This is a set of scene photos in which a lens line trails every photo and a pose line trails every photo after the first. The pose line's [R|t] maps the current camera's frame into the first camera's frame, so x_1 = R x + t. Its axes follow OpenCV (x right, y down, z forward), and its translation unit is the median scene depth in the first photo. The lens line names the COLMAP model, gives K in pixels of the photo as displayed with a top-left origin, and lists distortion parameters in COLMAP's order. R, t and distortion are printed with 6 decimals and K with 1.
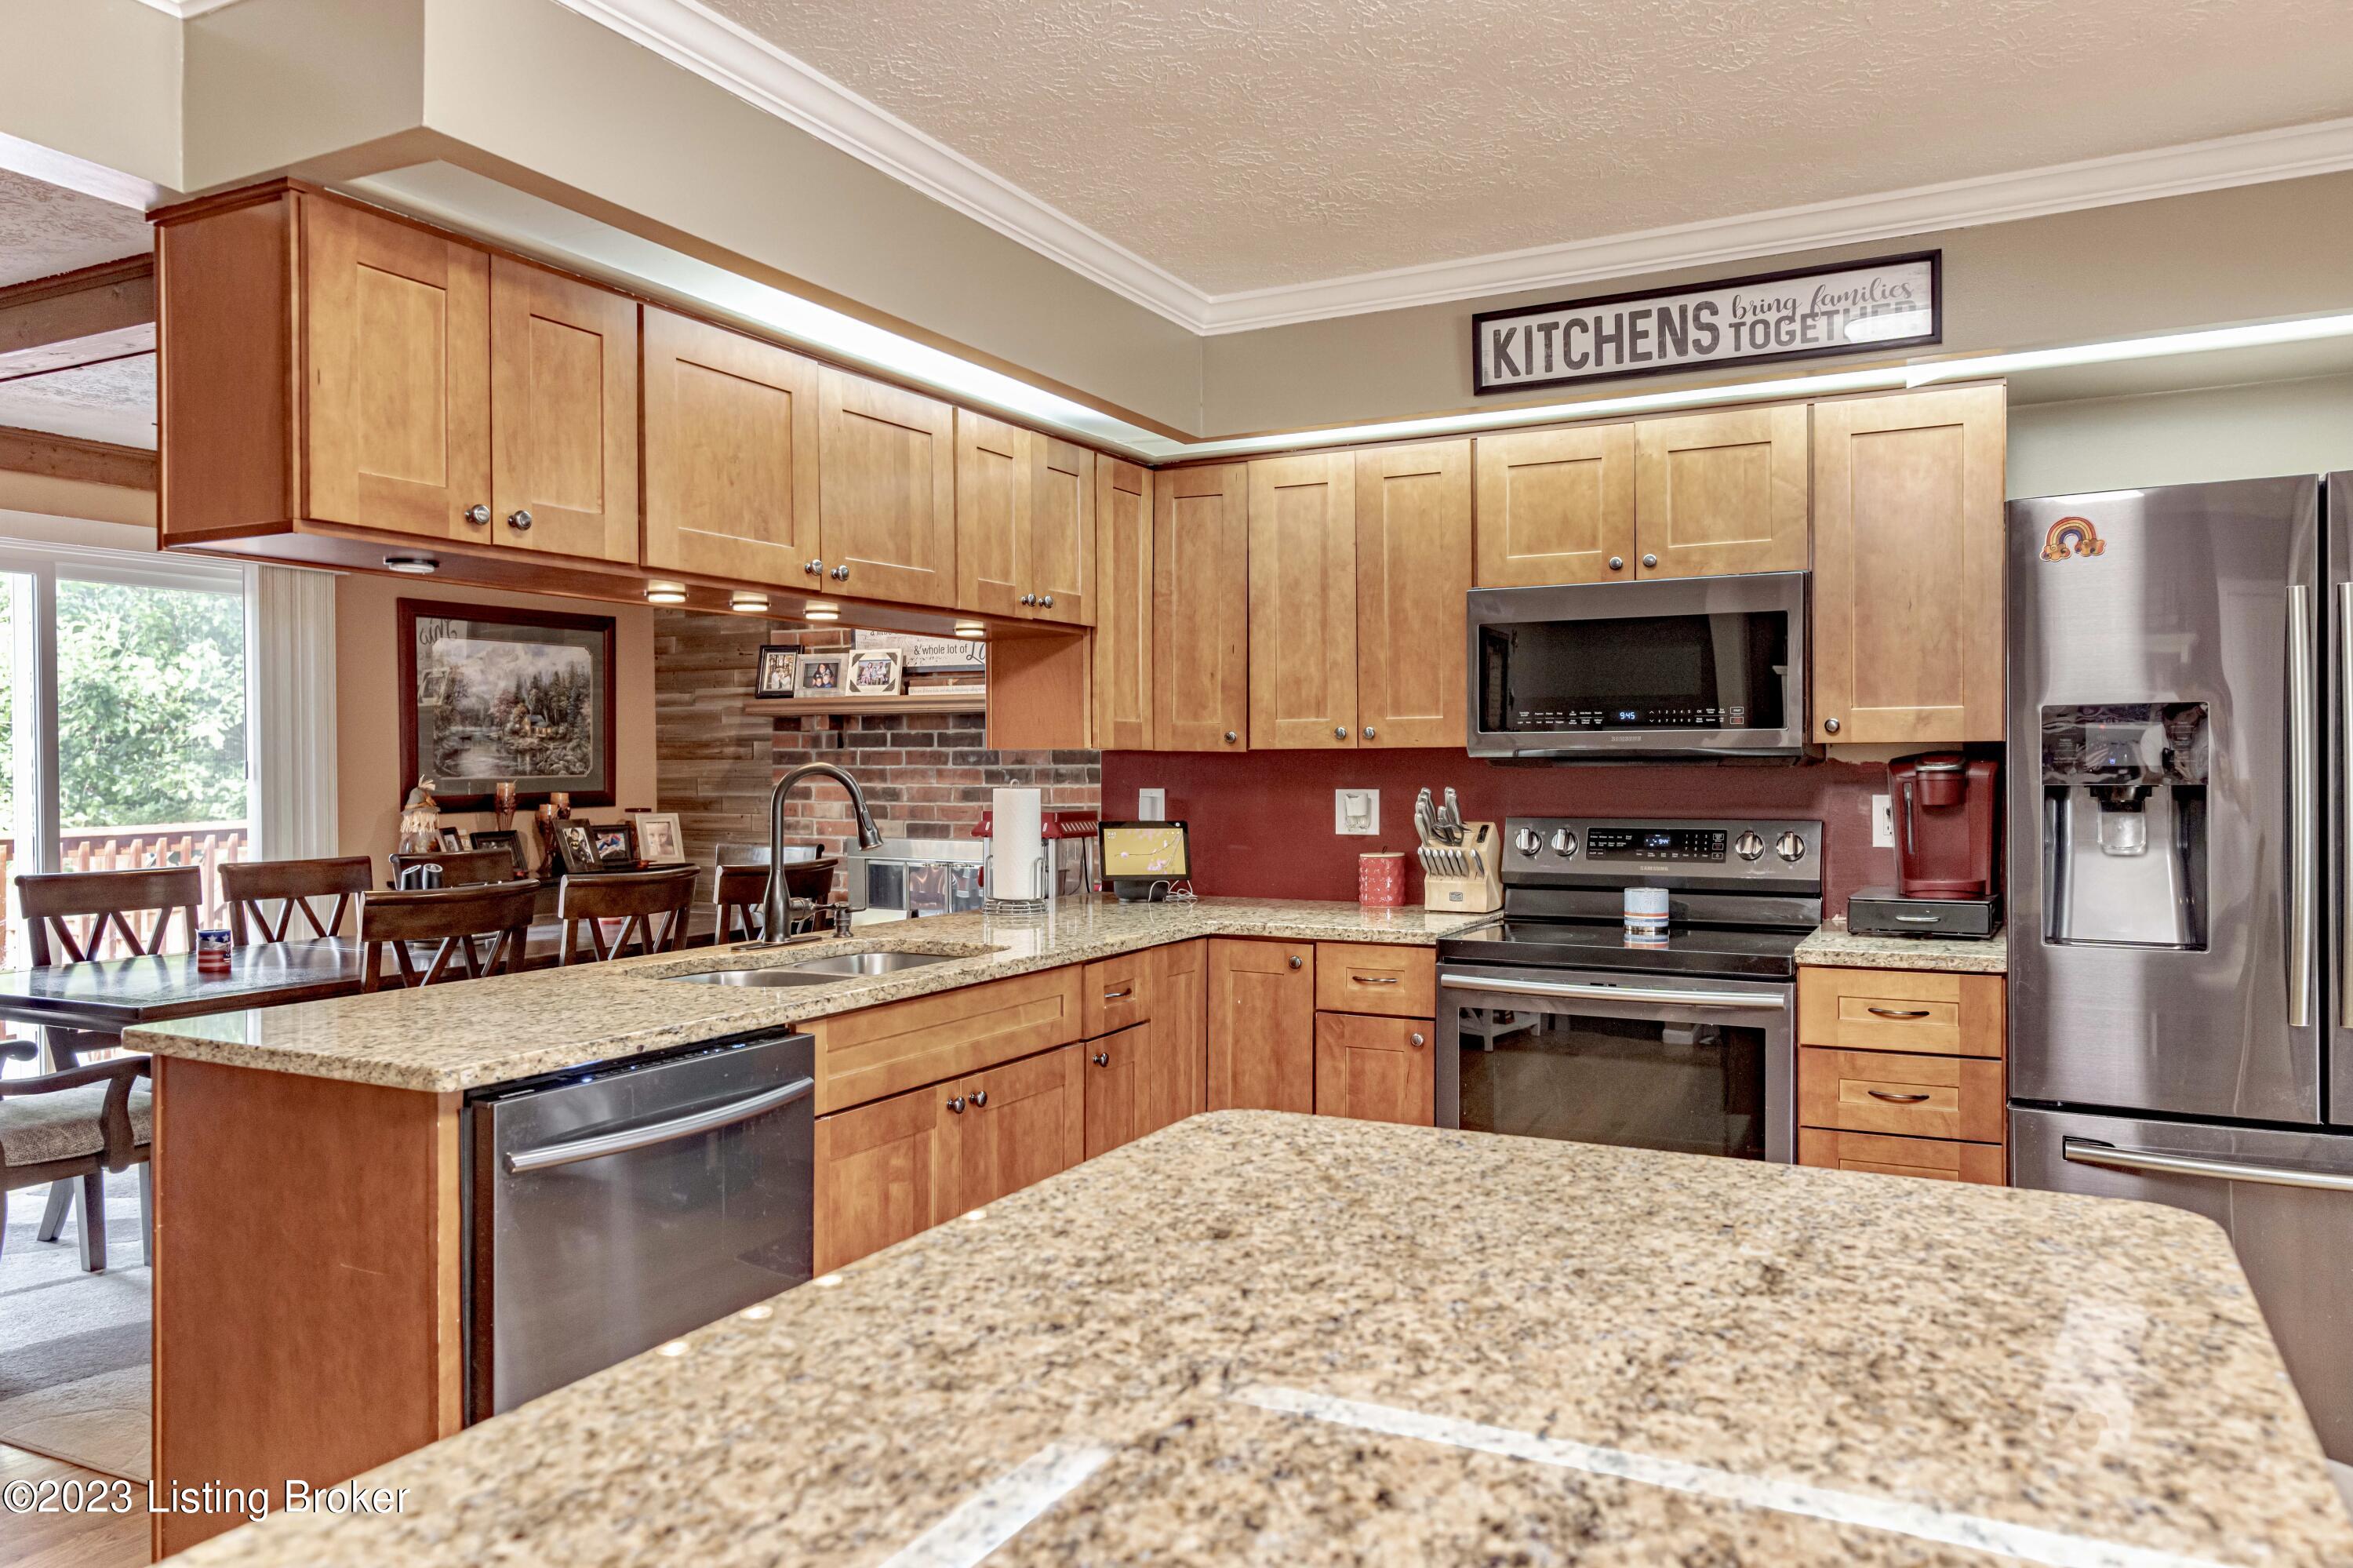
lens RADIAL K [[1626.7, 0, 1173.5], [0, 1626.7, 787.8], [0, 0, 1]] dist [0.000404, 0.007496]
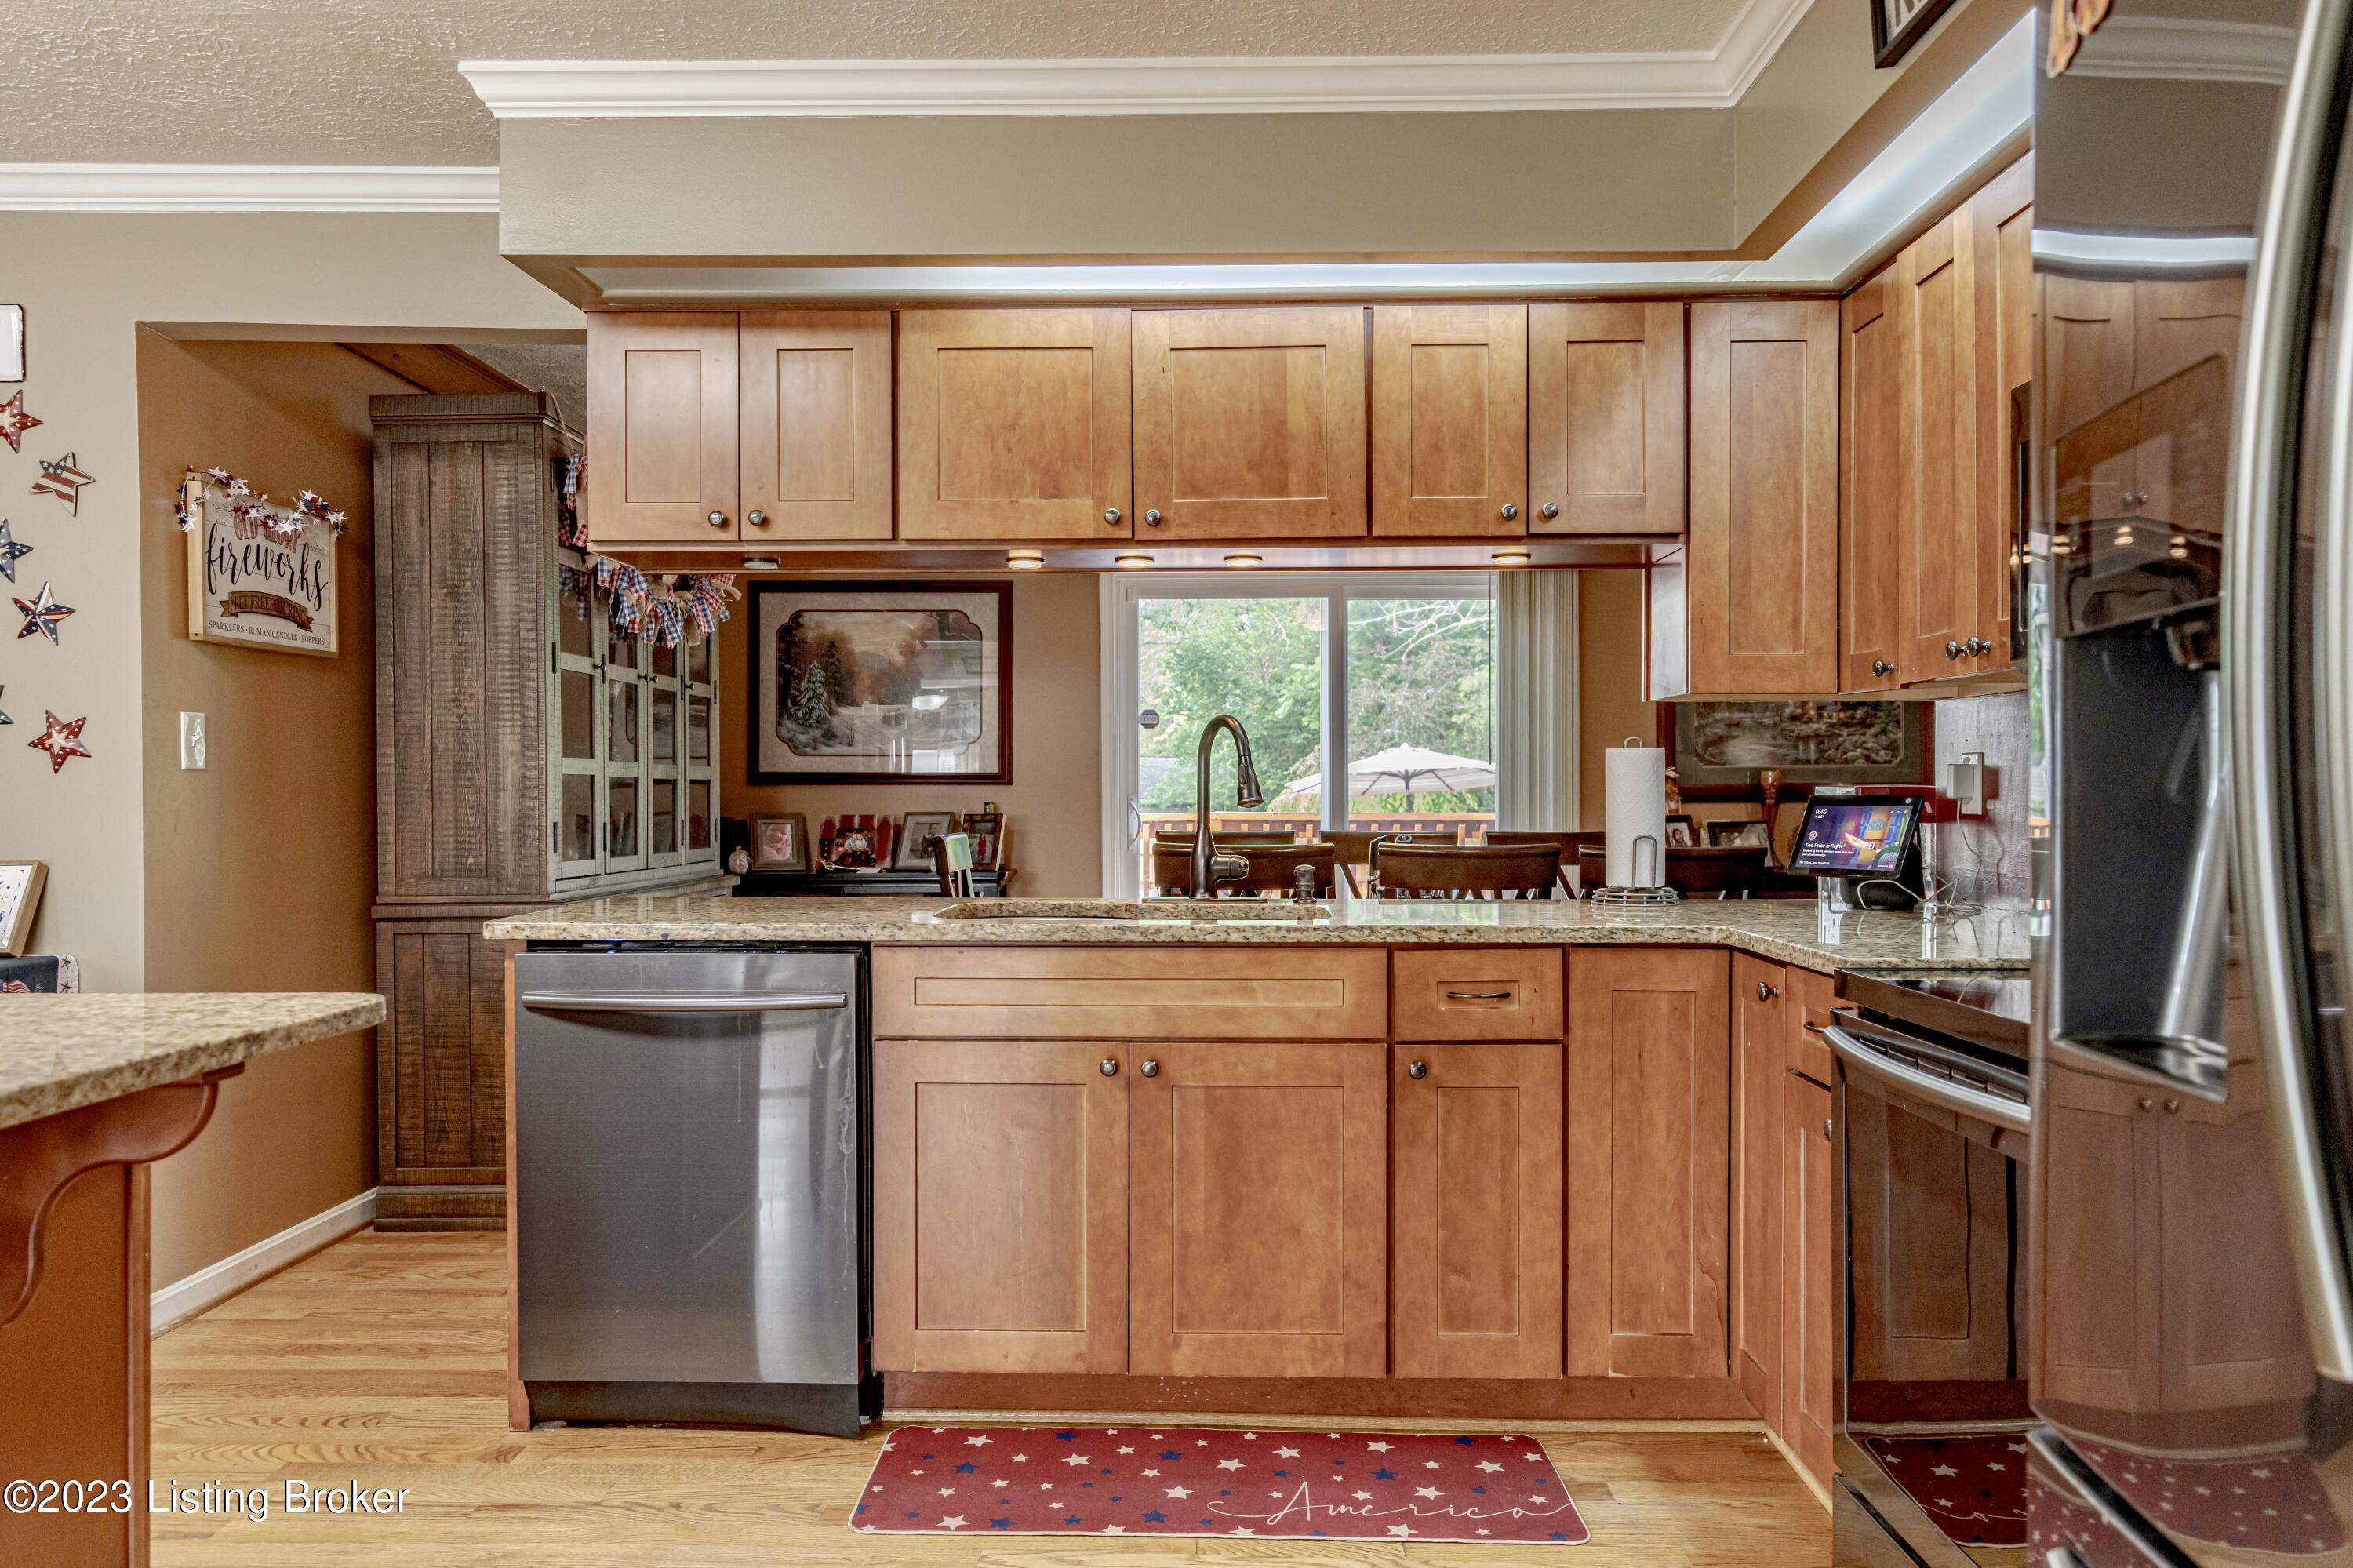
lens RADIAL K [[1726.2, 0, 1188.0], [0, 1726.2, 805.7], [0, 0, 1]] dist [0.004334, 0.005681]
pose [[0.443221, 0.011776, -0.896335, 0.623699], [-0.014539, 0.999877, 0.005947, 0.029361], [0.896295, 0.010396, 0.443337, 0.473728]]
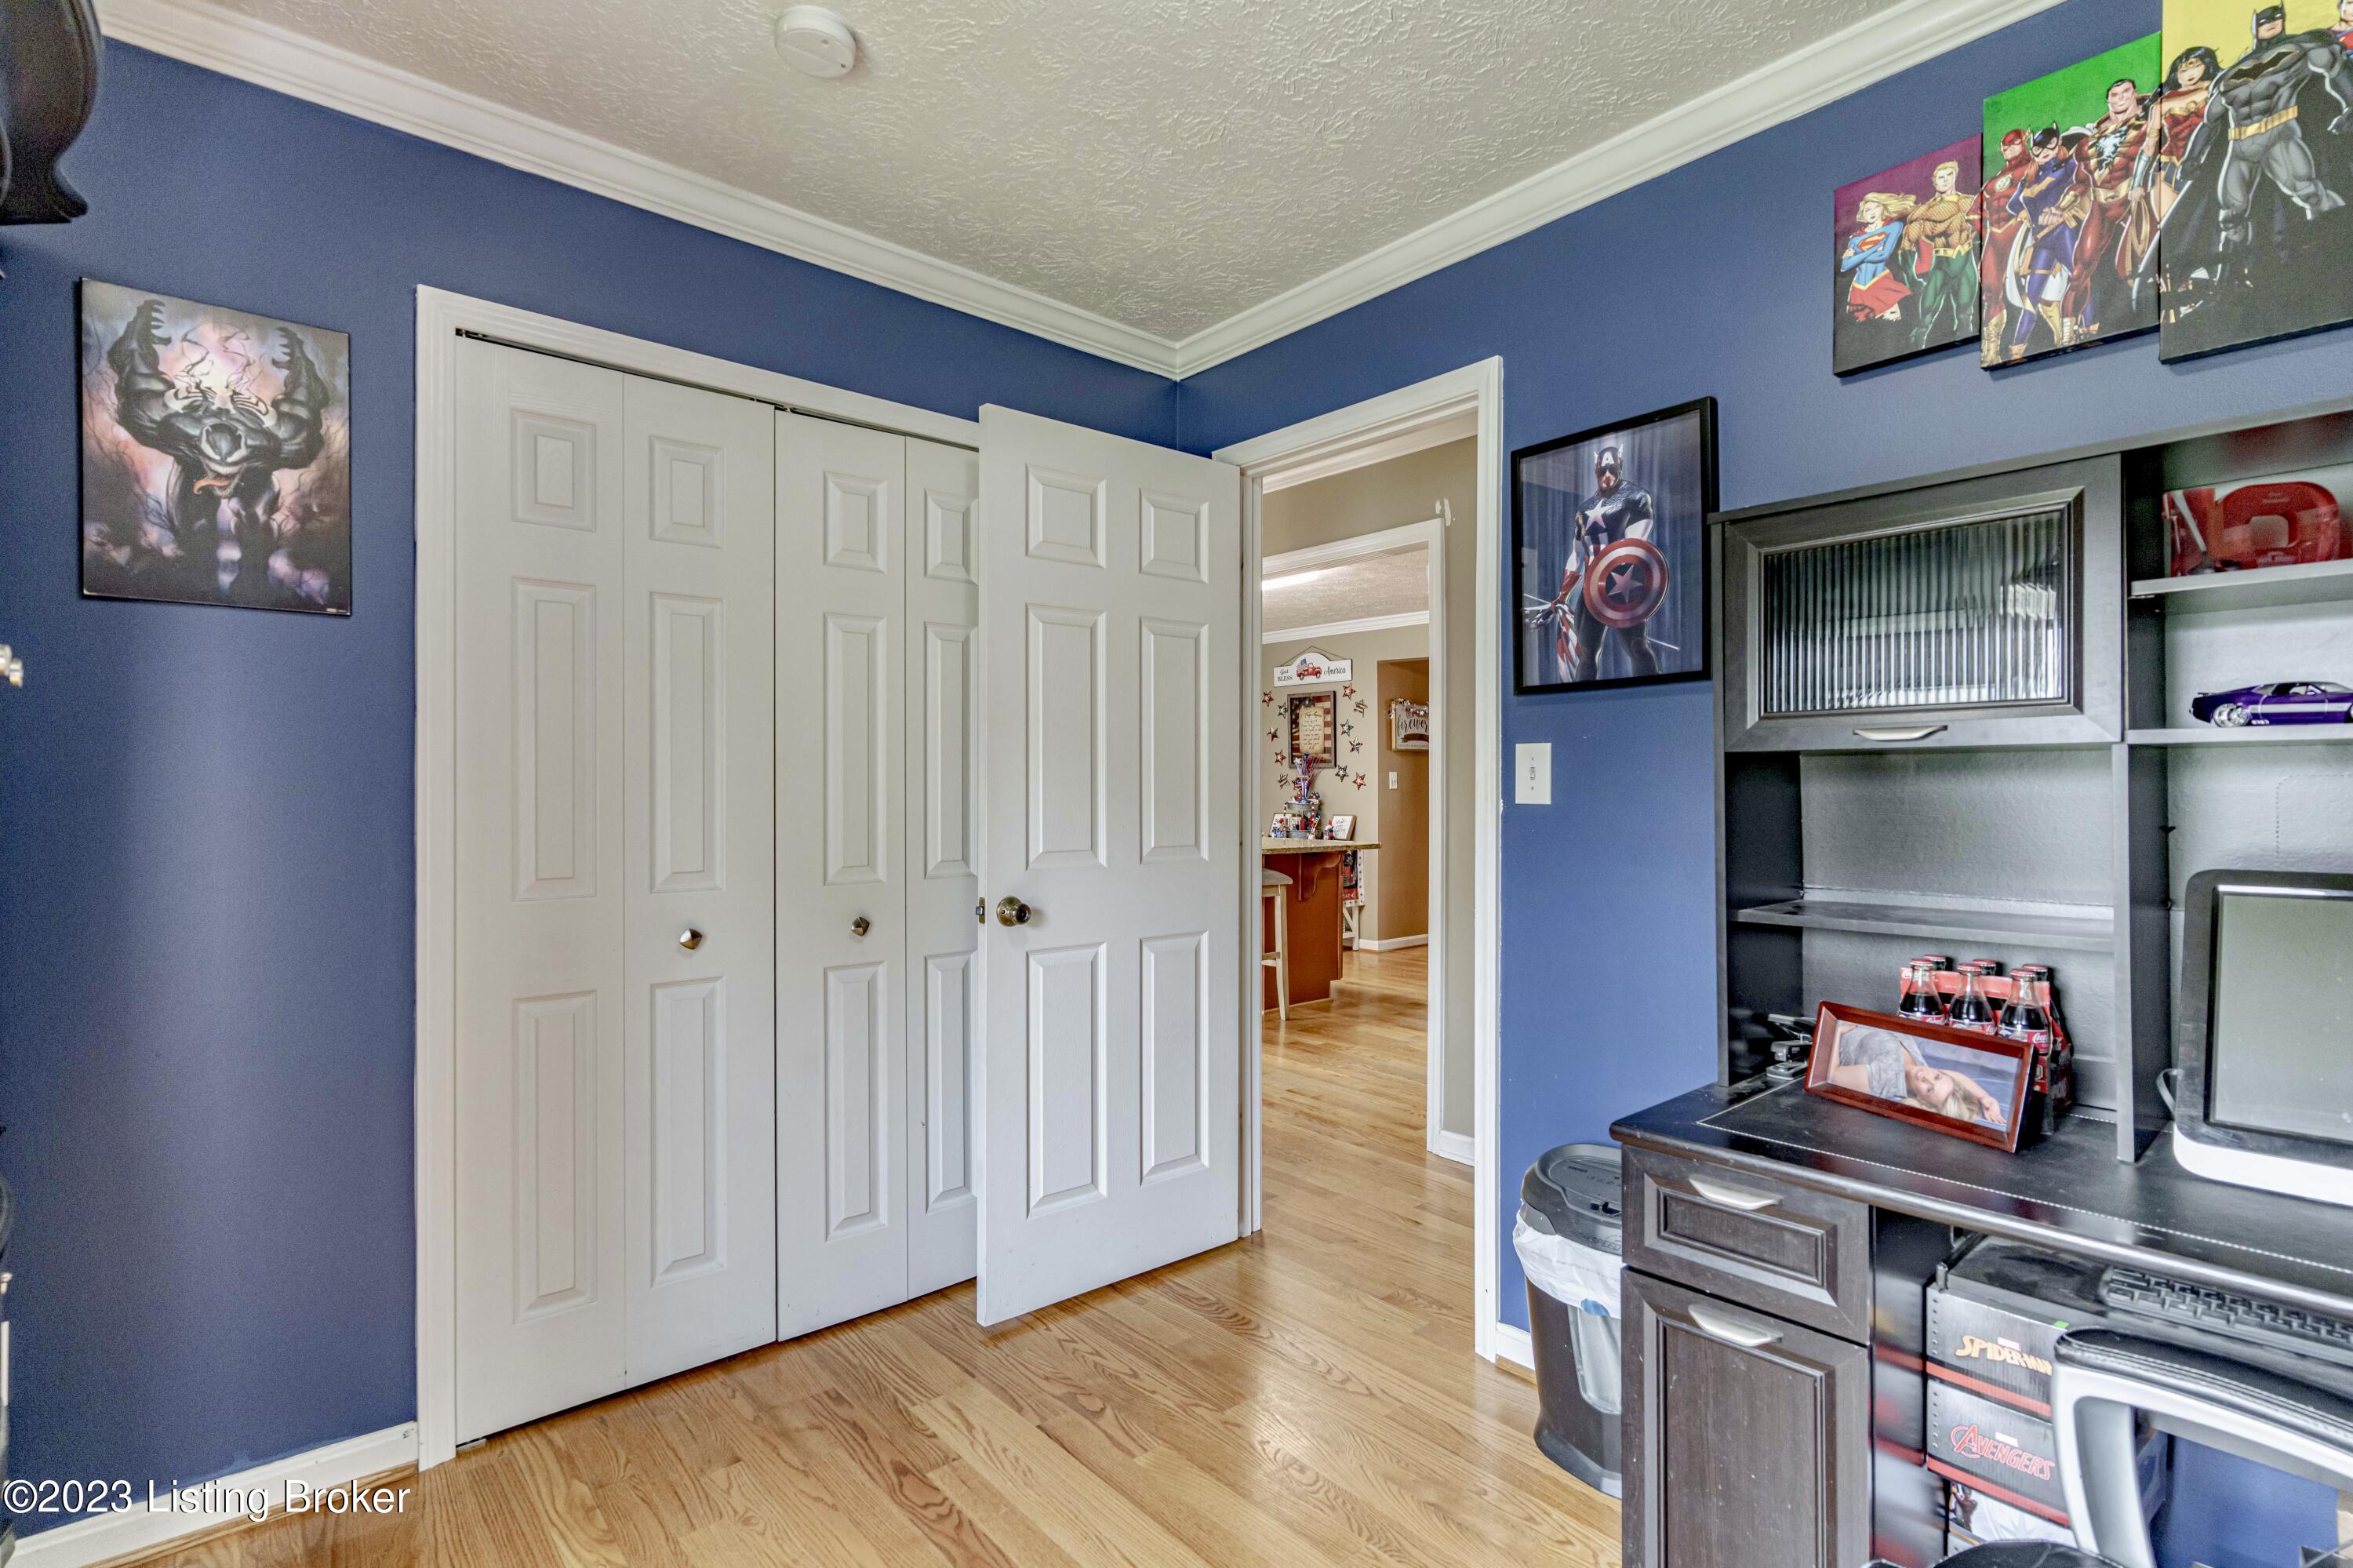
lens RADIAL K [[1140.3, 0, 1175.0], [0, 1140.3, 788.5], [0, 0, 1]] dist [0.004399, -0.000201]
pose [[-0.376000, 0.006407, -0.926597, 1.564565], [-0.011214, 0.999871, 0.011465, 0.004753], [0.926552, 0.014701, -0.375880, 0.798628]]
